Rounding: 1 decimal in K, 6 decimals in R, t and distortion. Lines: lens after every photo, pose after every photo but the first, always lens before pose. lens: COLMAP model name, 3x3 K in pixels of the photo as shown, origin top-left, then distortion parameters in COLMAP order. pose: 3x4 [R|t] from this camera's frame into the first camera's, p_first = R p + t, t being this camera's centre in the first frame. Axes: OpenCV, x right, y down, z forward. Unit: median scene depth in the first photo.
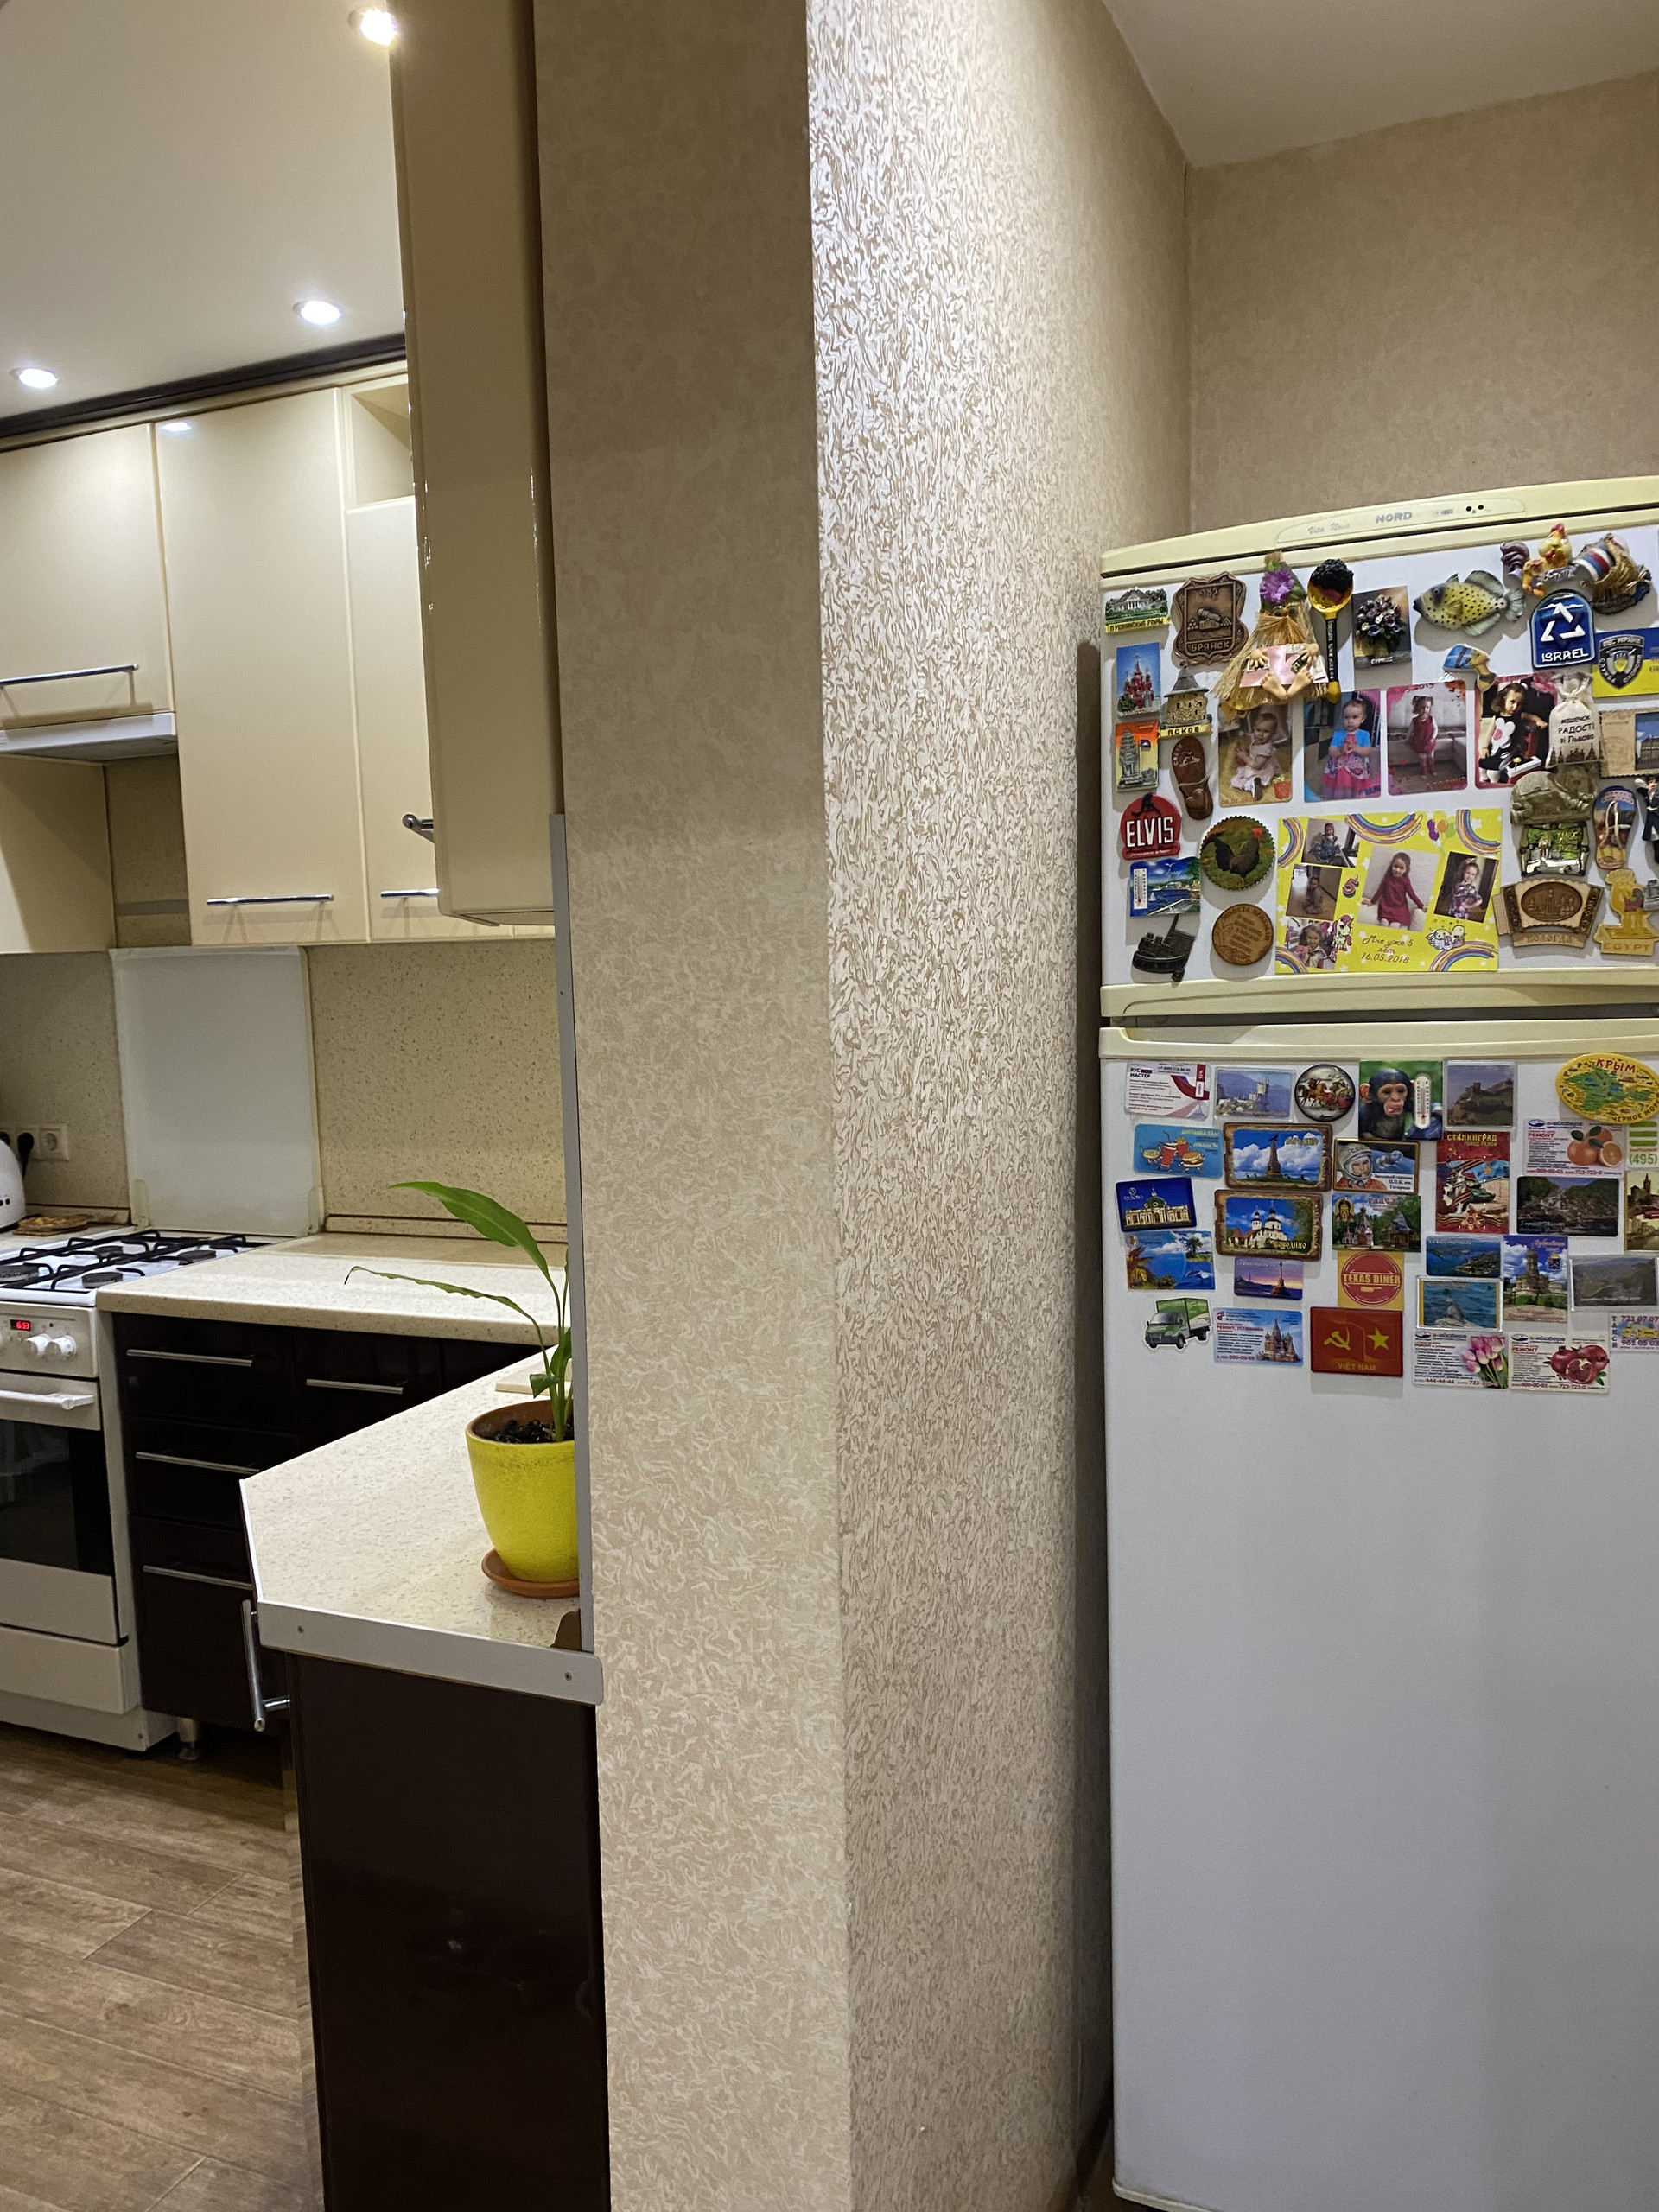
lens RADIAL K [[1665.9, 0, 819.4], [0, 1665.9, 1112.1], [0, 0, 1]] dist [0.031589, -0.040843]
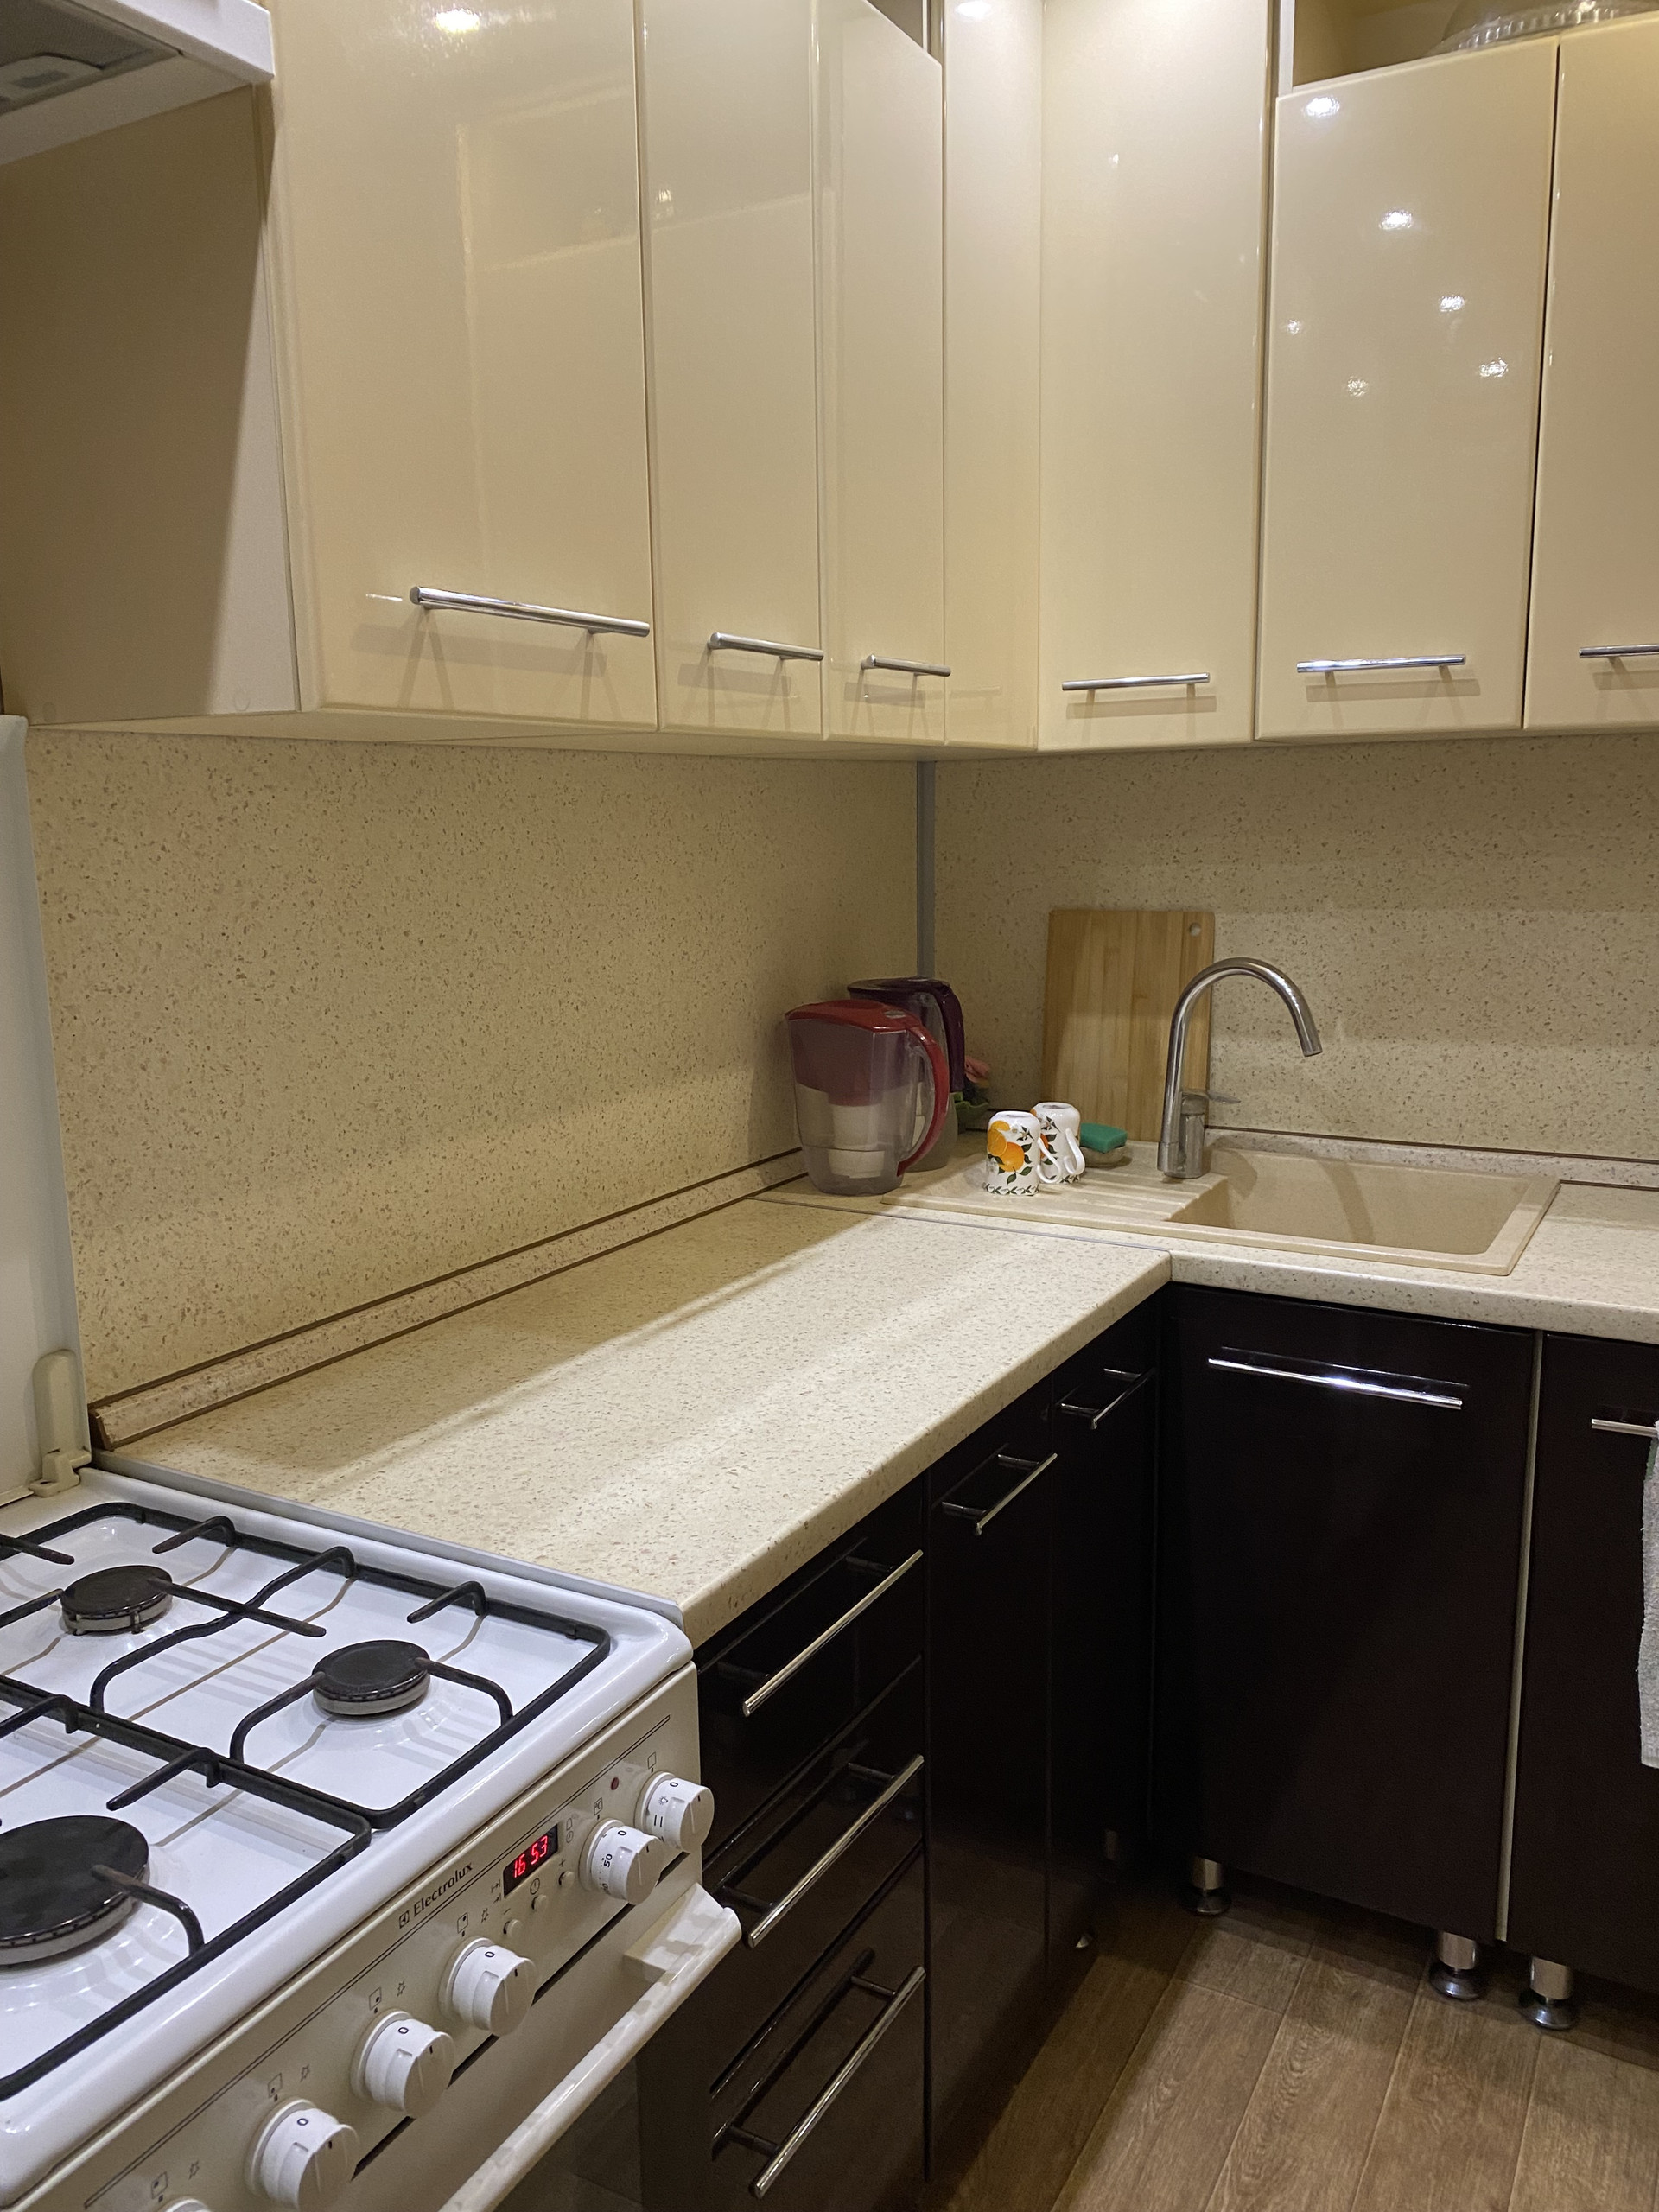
lens RADIAL K [[1665.9, 0, 833.8], [0, 1665.9, 1118.1], [0, 0, 1]] dist [0.031589, -0.040843]
pose [[0.105741, -0.156075, 0.982069, -0.809121], [0.108198, 0.983548, 0.144660, -0.056582], [-0.988490, 0.090962, 0.120888, 0.940398]]
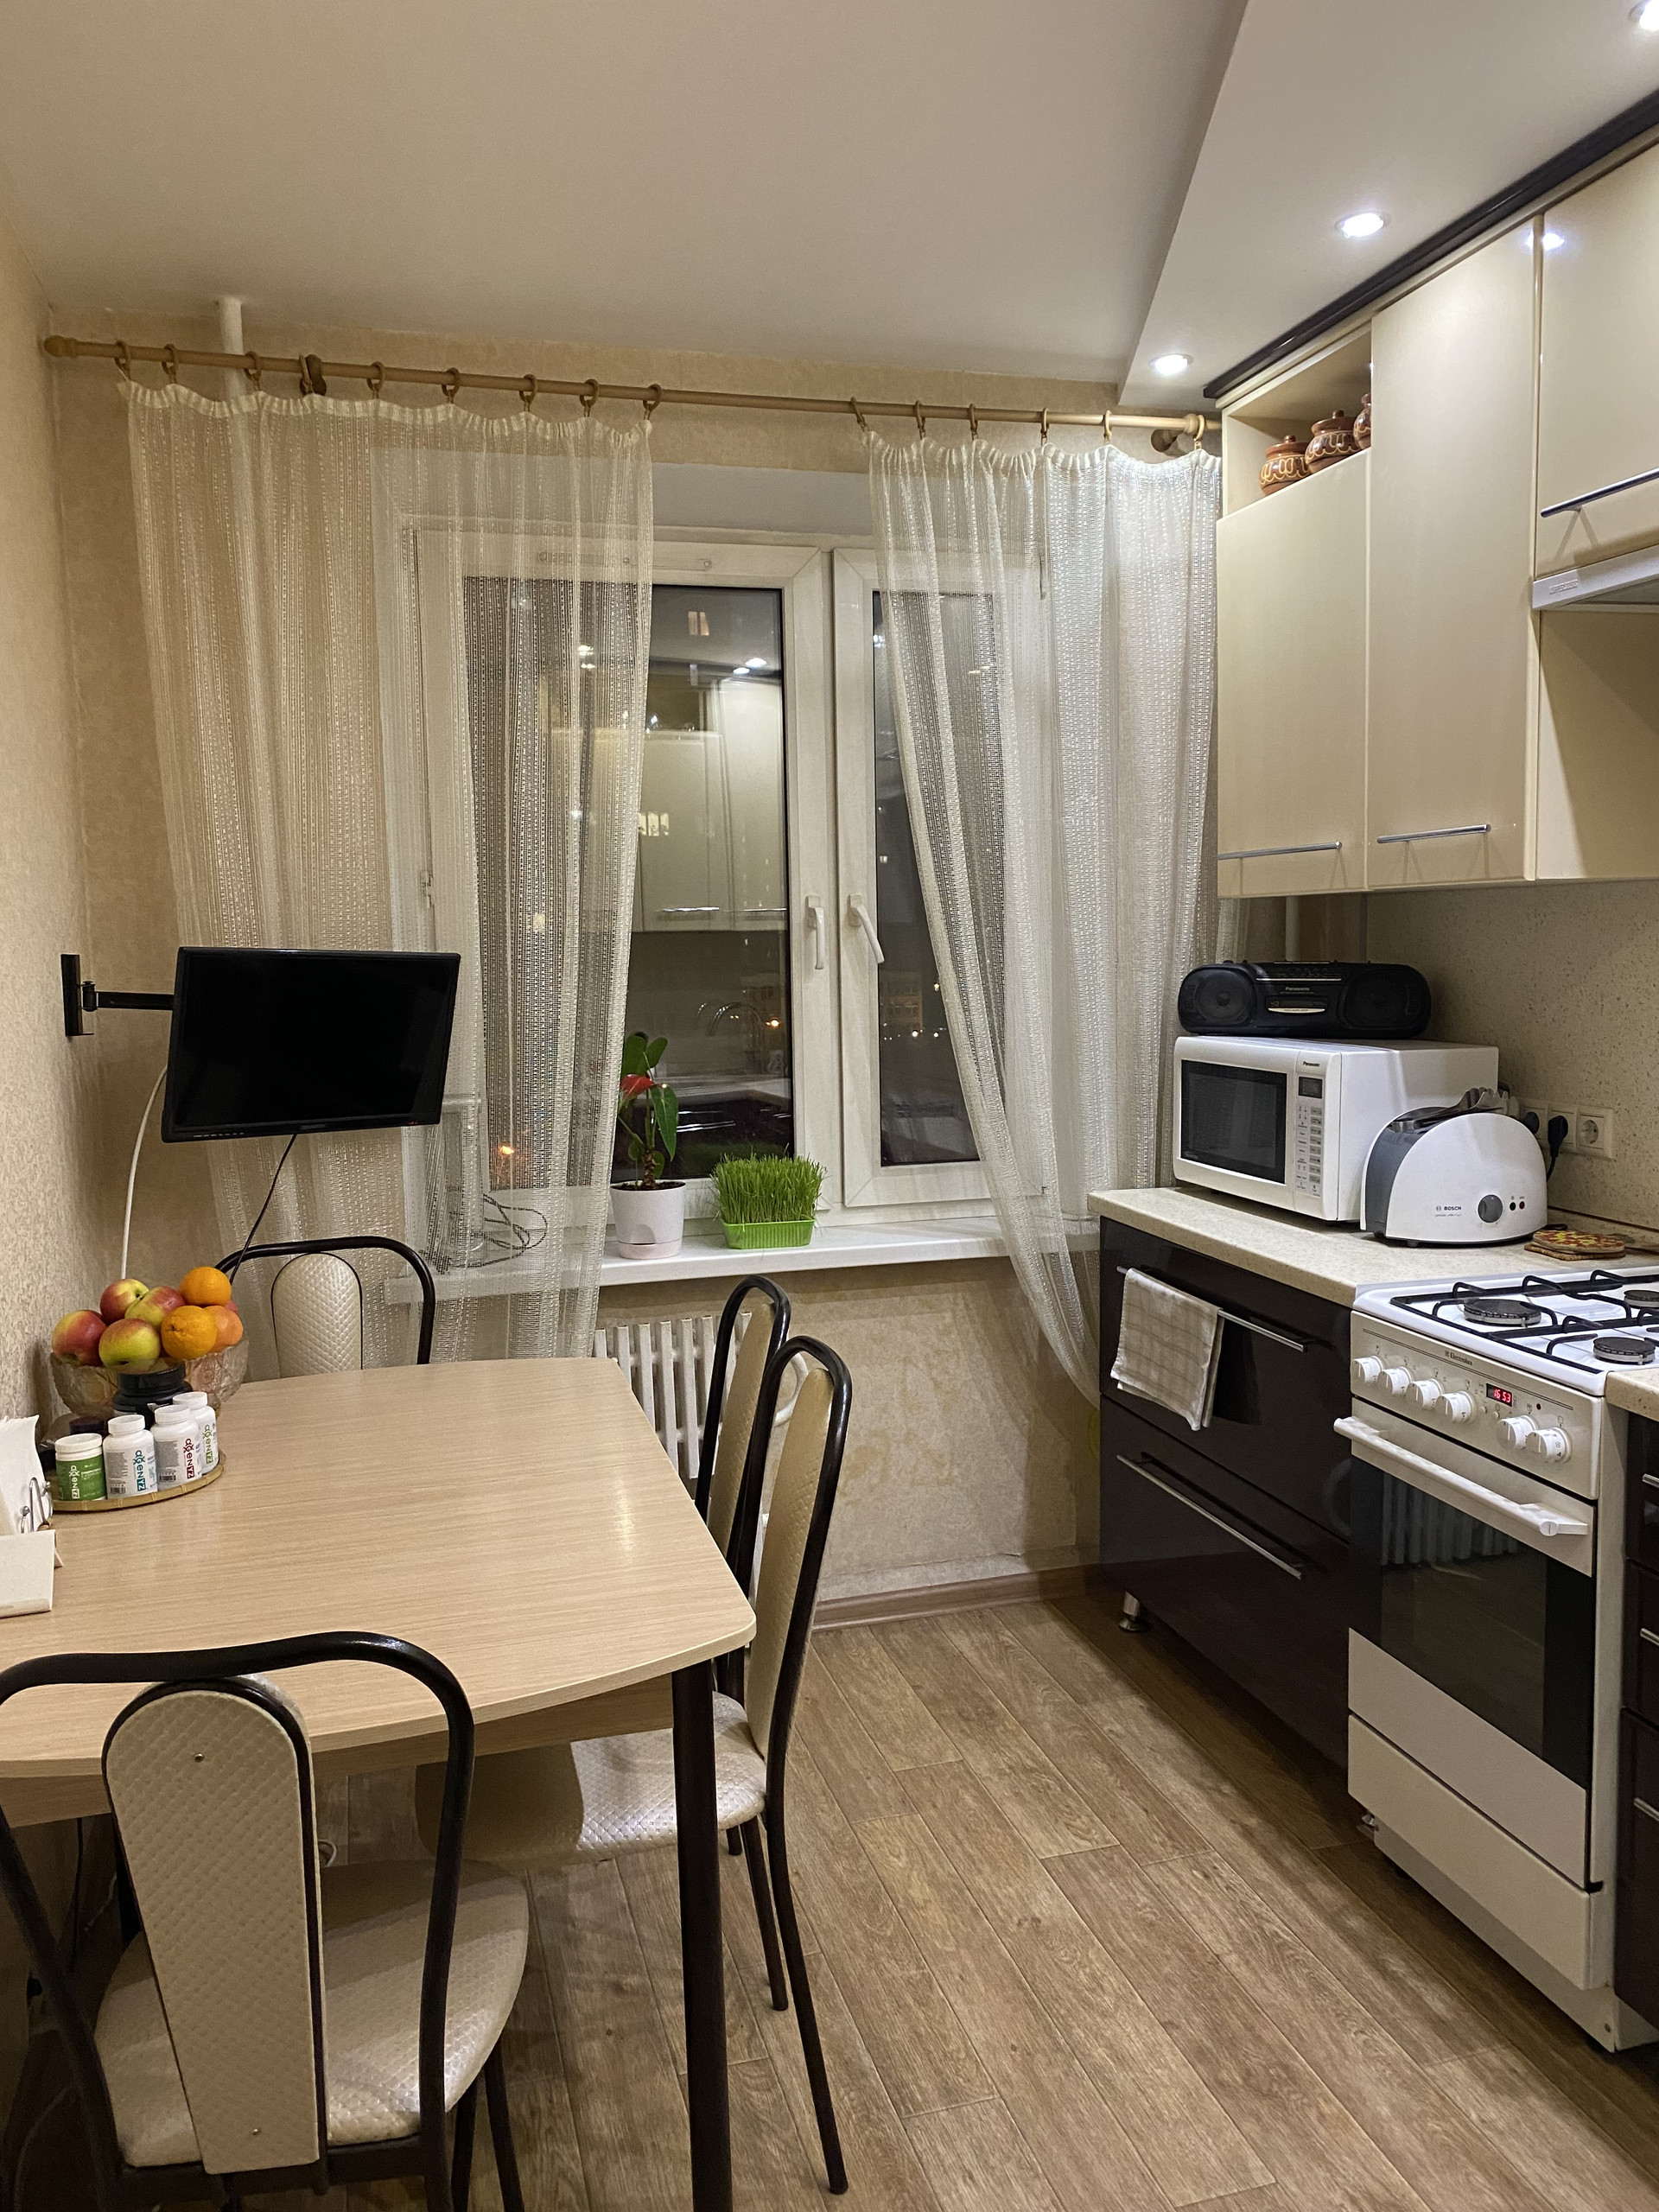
lens RADIAL K [[1665.9, 0, 831.1], [0, 1665.9, 1116.2], [0, 0, 1]] dist [0.031589, -0.040843]
pose [[0.632141, 0.098353, -0.768586, -0.118039], [-0.078630, 0.994934, 0.062646, -0.013103], [0.770853, 0.020833, 0.636672, 0.318019]]
